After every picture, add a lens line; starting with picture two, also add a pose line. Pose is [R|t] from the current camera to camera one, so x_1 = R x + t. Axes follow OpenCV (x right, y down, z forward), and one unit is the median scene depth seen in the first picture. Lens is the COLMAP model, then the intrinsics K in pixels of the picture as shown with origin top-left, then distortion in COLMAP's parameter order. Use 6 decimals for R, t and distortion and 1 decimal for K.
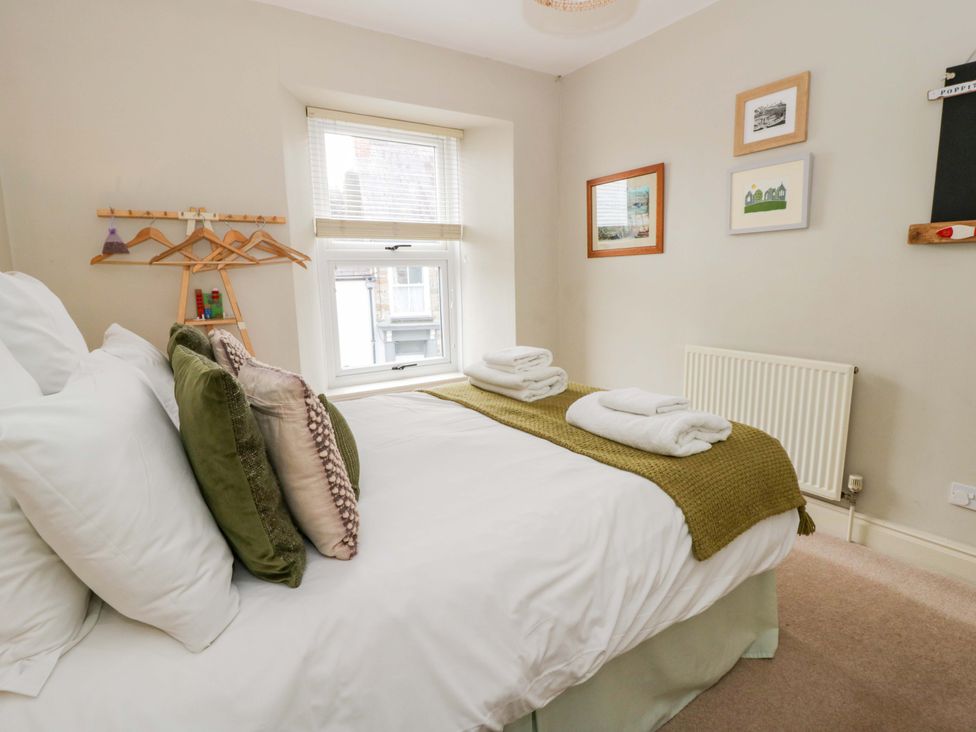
lens RADIAL K [[524.3, 0, 488.9], [0, 524.3, 373.2], [0, 0, 1]] dist [-0.007866, -0.000505]
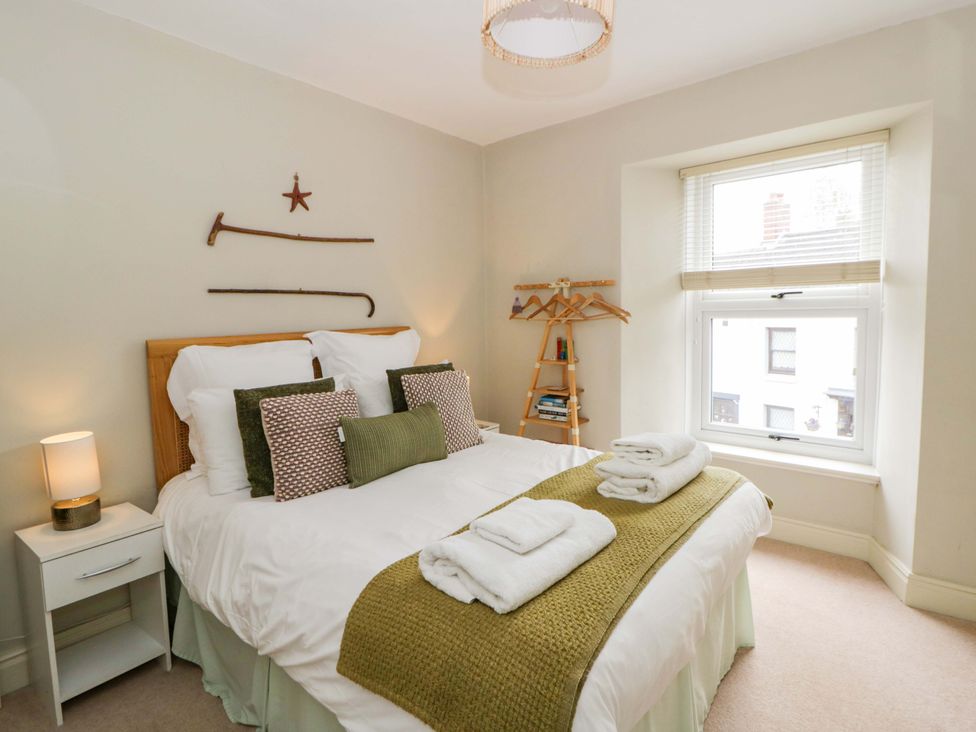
lens RADIAL K [[507.3, 0, 487.2], [0, 507.3, 358.7], [0, 0, 1]] dist [-0.006283, -0.007871]
pose [[0.273445, 0.099537, -0.956724, 0.643948], [-0.159382, 0.985571, 0.056984, -0.148579], [0.948591, 0.136903, 0.285363, 0.448612]]
